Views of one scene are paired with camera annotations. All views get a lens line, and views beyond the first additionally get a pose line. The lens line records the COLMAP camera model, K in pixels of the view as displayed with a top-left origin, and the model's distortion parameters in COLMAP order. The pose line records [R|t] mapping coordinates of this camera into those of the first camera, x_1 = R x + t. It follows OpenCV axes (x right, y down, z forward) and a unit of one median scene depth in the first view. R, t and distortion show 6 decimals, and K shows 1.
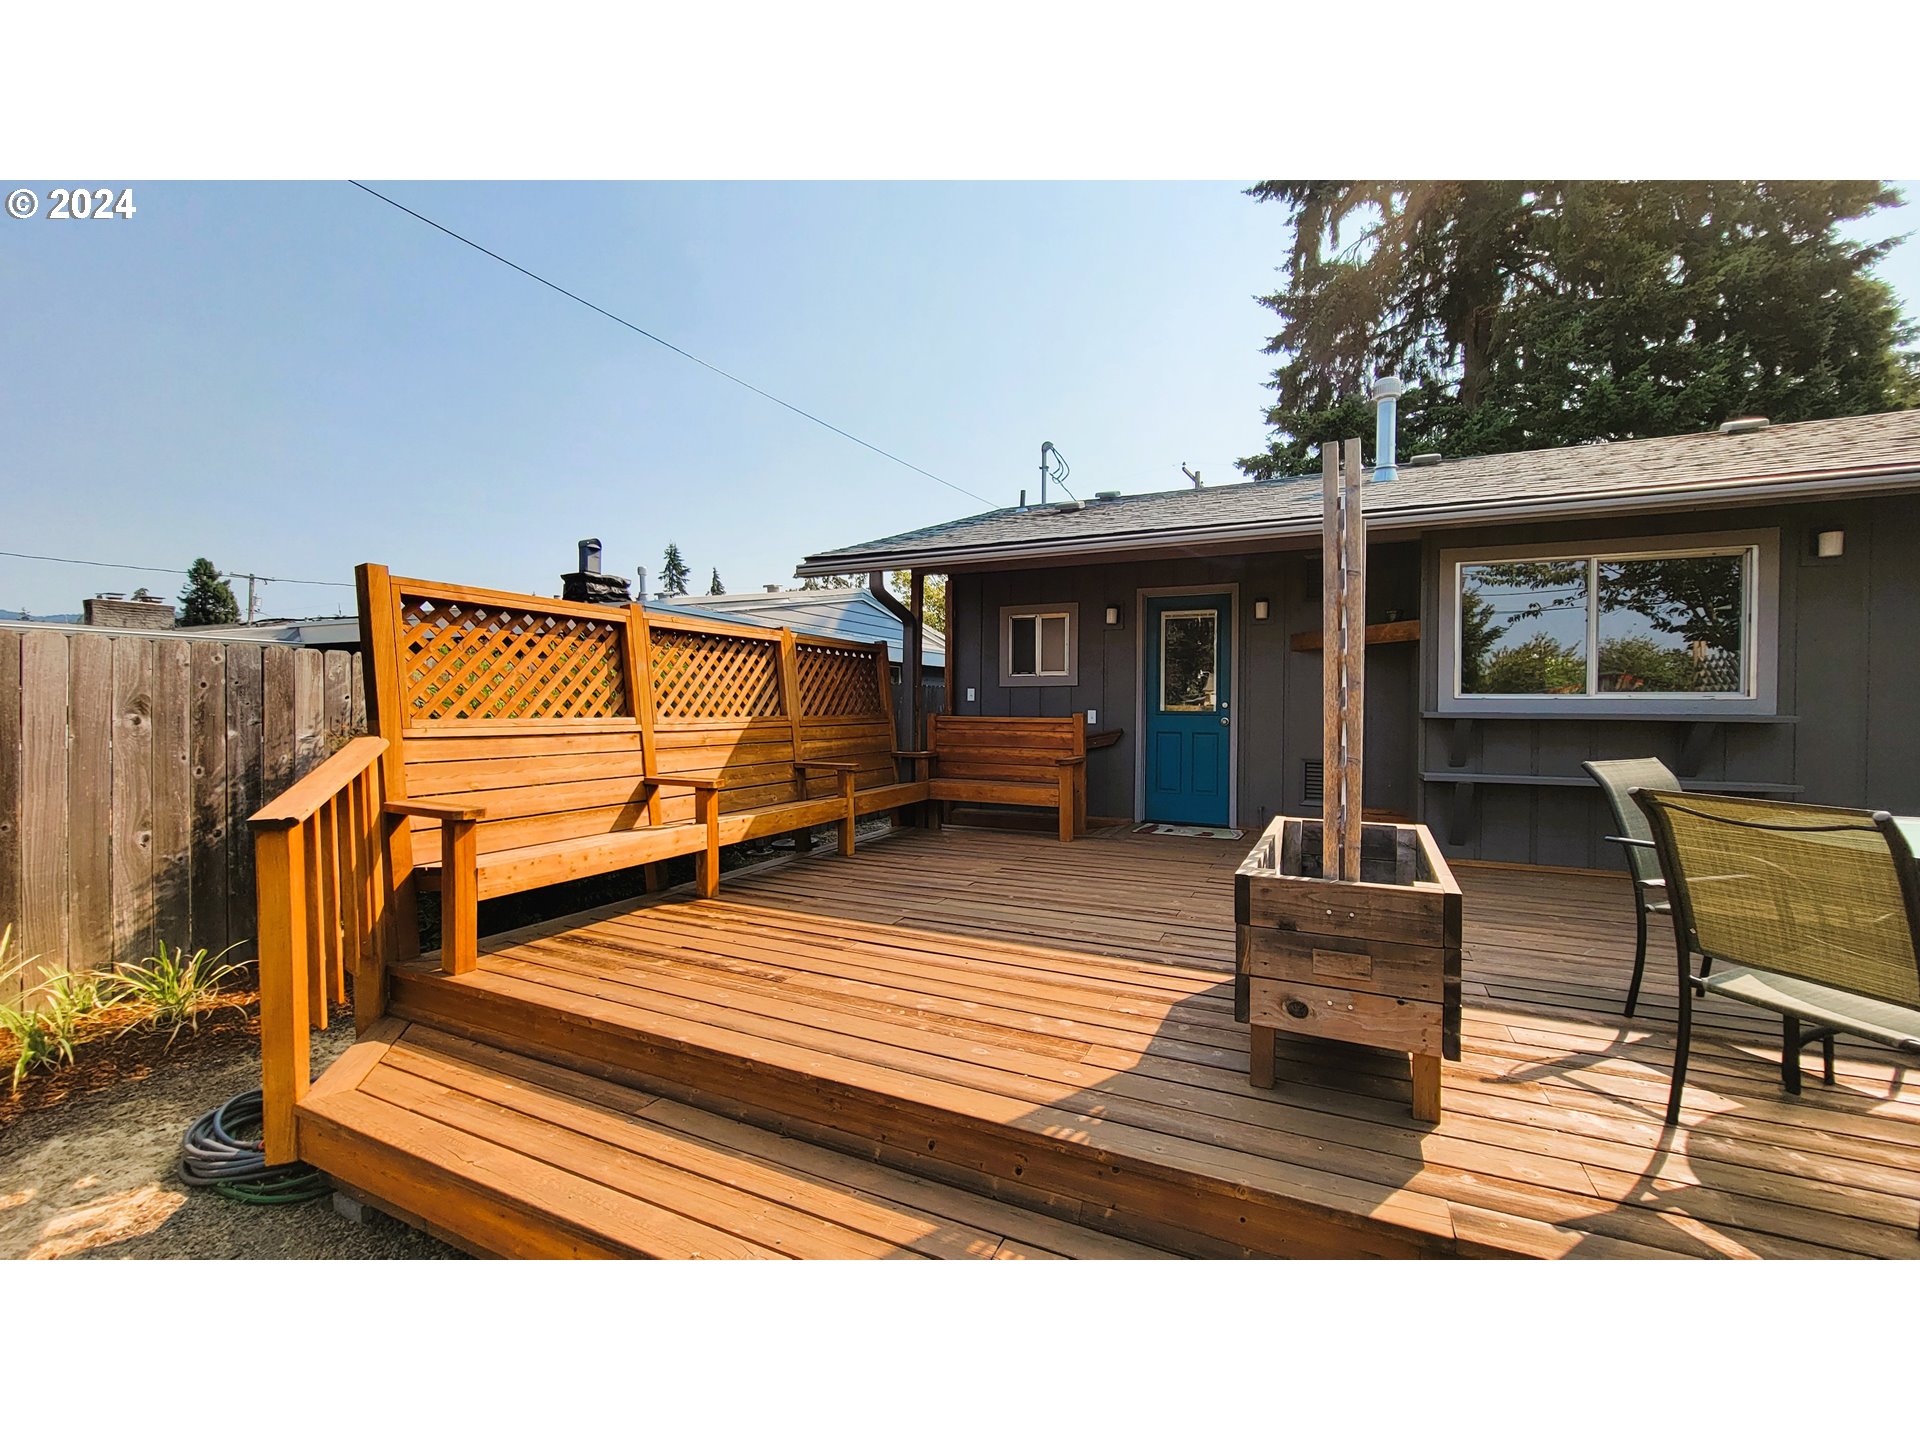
lens RADIAL K [[766.1, 0, 965.3], [0, 766.1, 719.6], [0, 0, 1]] dist [-0.002512, -0.000149]
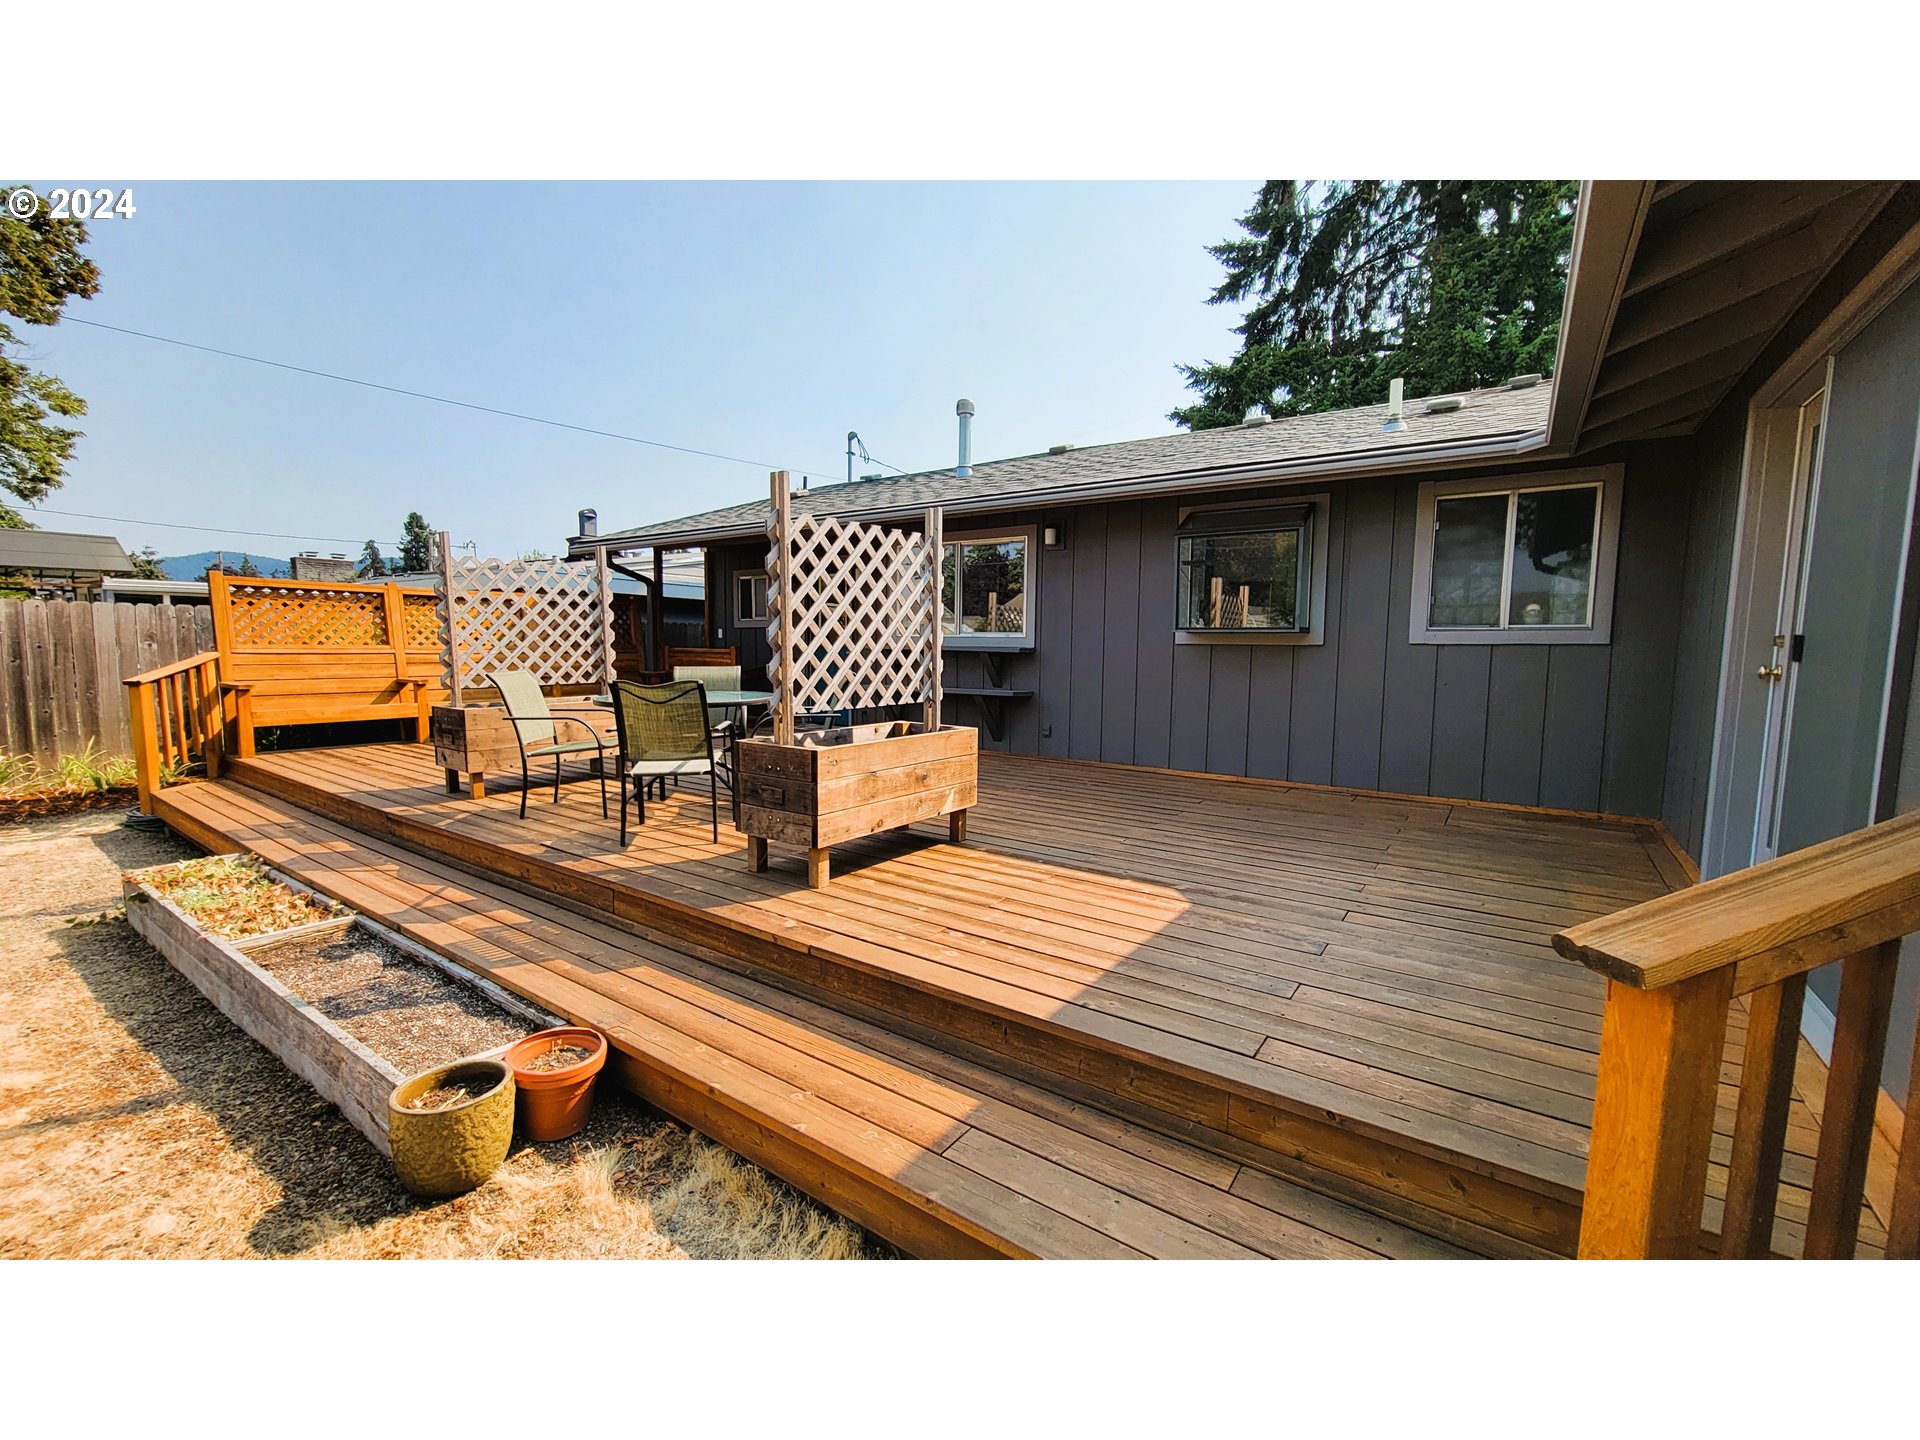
lens RADIAL K [[760.4, 0, 982.3], [0, 760.4, 726.1], [0, 0, 1]] dist [0.001214, 0.000110]
pose [[0.987508, 0.019893, -0.156307, 0.841662], [-0.005930, 0.995988, 0.089294, 0.012124], [0.157456, -0.087252, 0.983664, -0.391303]]
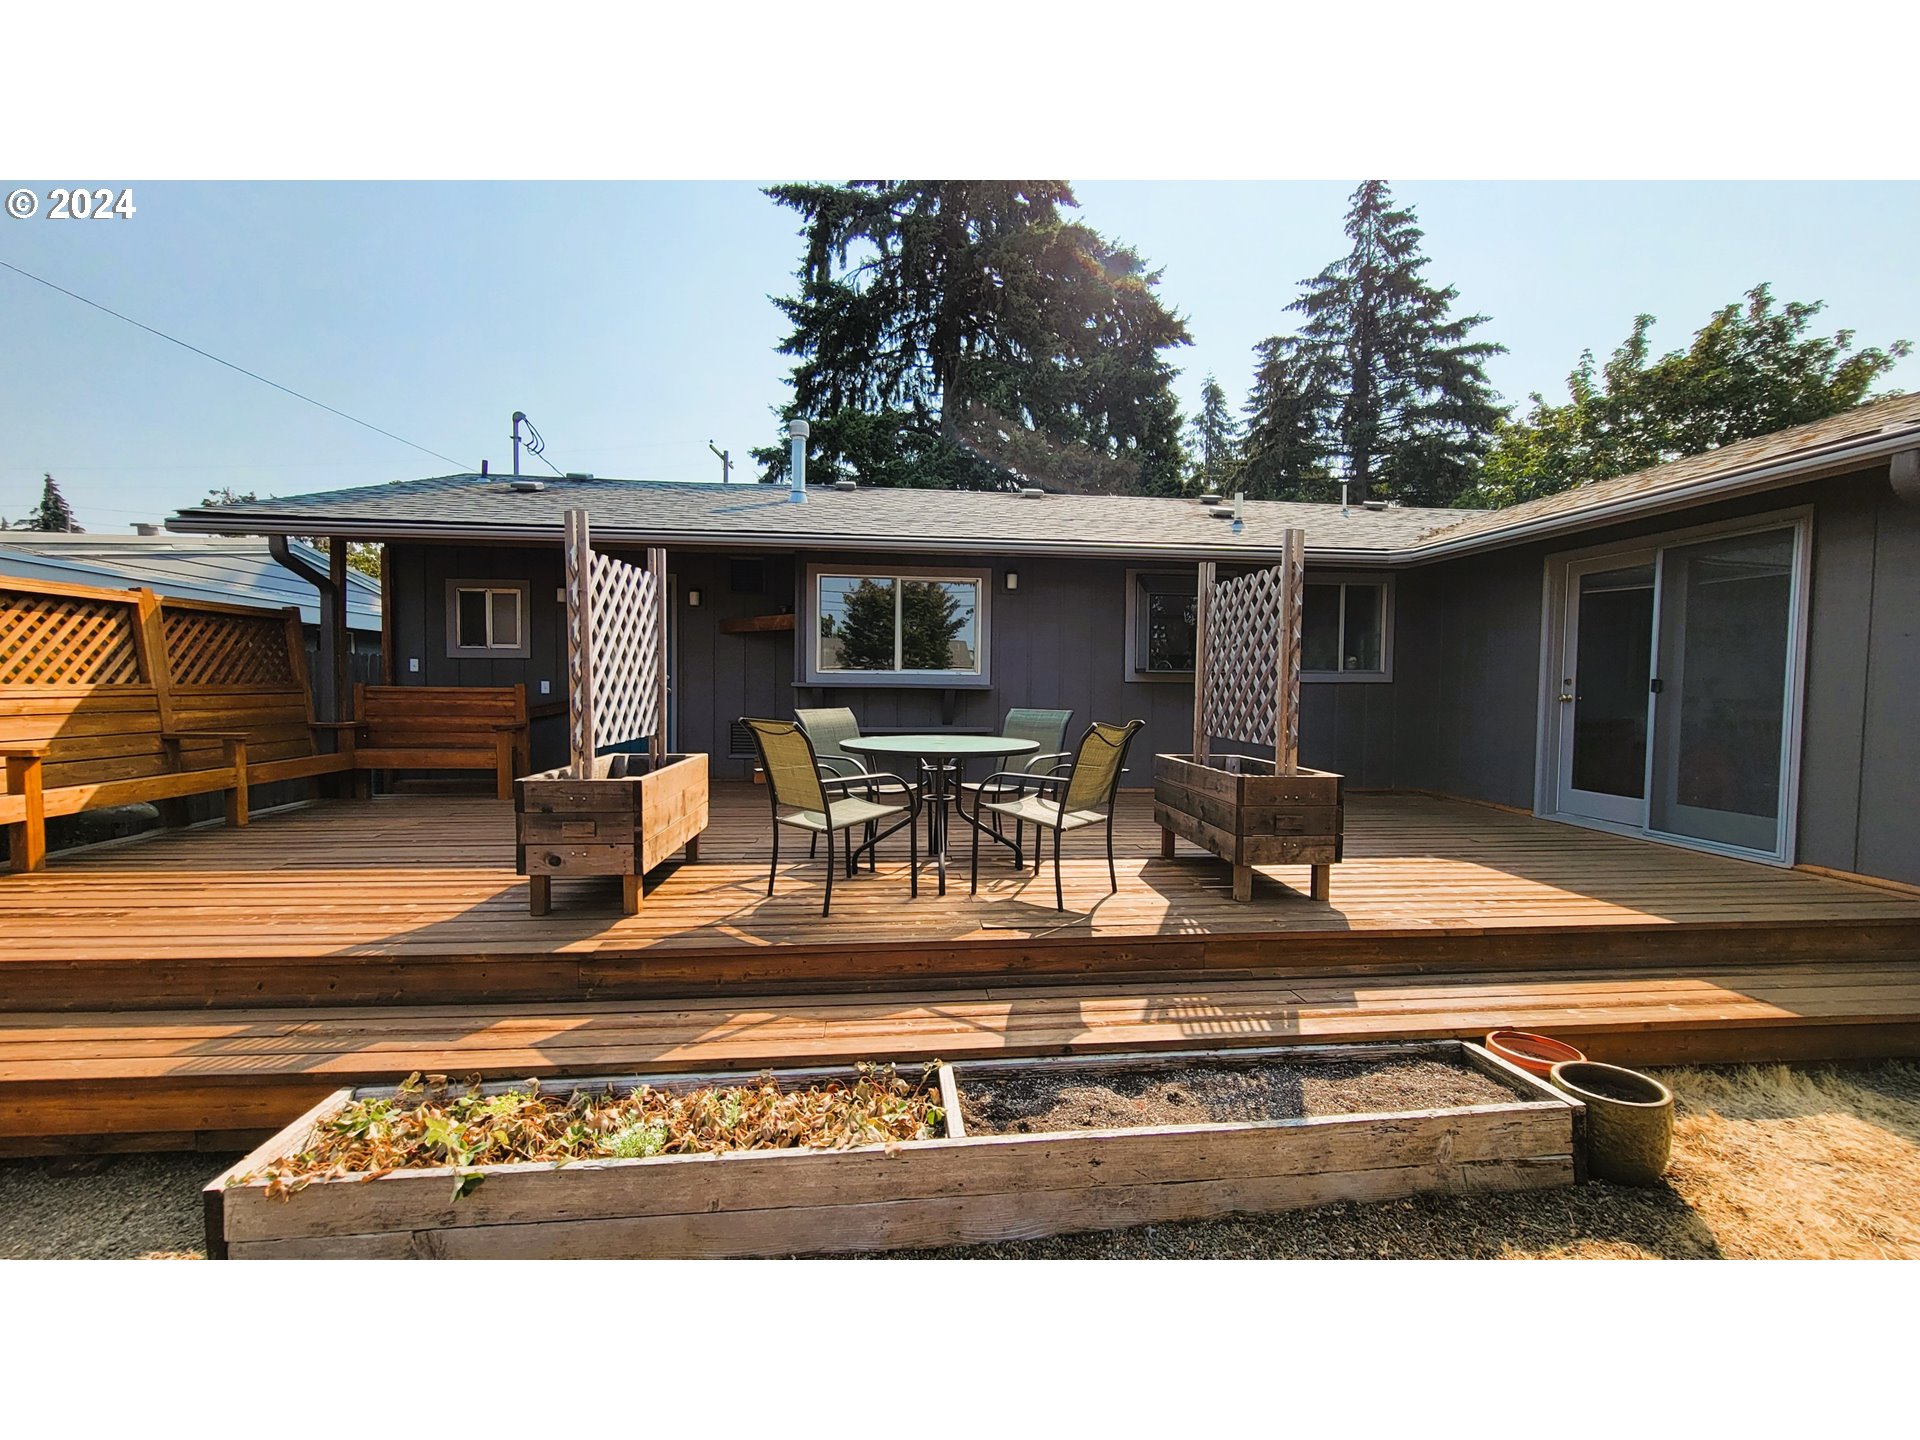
lens RADIAL K [[785.7, 0, 952.1], [0, 785.7, 718.6], [0, 0, 1]] dist [-0.000918, 0.000603]
pose [[0.861053, -0.018254, 0.508188, 0.105127], [0.003599, 0.999549, 0.029806, 0.010642], [-0.508503, -0.023836, 0.860731, -0.278684]]
